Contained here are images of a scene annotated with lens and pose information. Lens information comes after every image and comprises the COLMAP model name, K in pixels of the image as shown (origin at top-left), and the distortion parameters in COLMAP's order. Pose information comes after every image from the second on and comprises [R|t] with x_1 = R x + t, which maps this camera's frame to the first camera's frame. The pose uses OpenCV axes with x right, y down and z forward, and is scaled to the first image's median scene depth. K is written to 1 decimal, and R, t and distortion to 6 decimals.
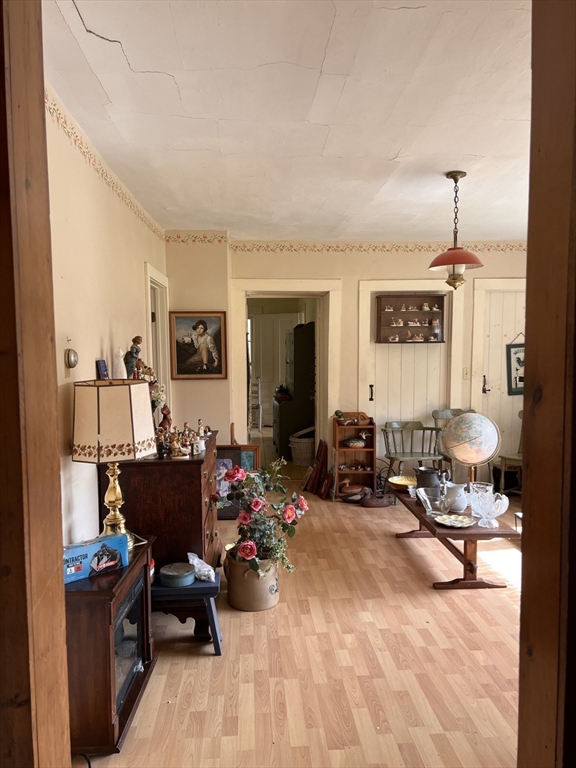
lens RADIAL K [[538.9, 0, 287.8], [0, 538.9, 380.4], [0, 0, 1]] dist [0.039832, -0.002521]
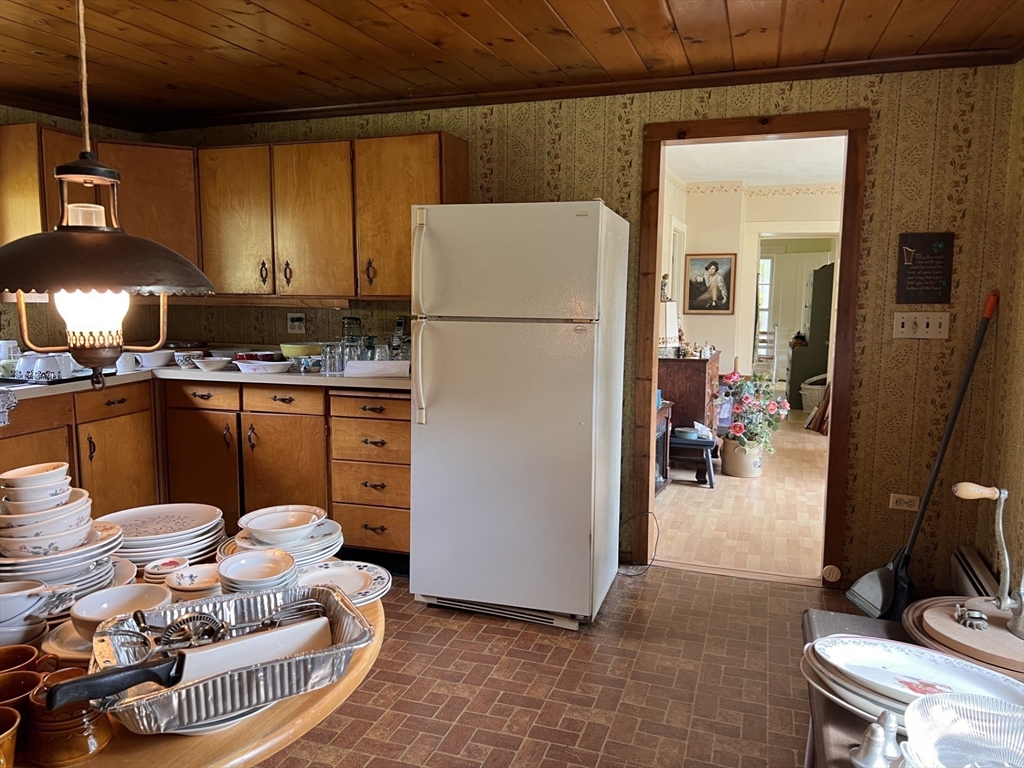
lens RADIAL K [[718.5, 0, 518.3], [0, 718.5, 379.1], [0, 0, 1]] dist [0.039832, -0.002521]
pose [[0.912900, 0.064210, -0.403101, 0.141366], [-0.043448, 0.997225, 0.060450, 0.093211], [0.405864, -0.037671, 0.913157, -0.857959]]
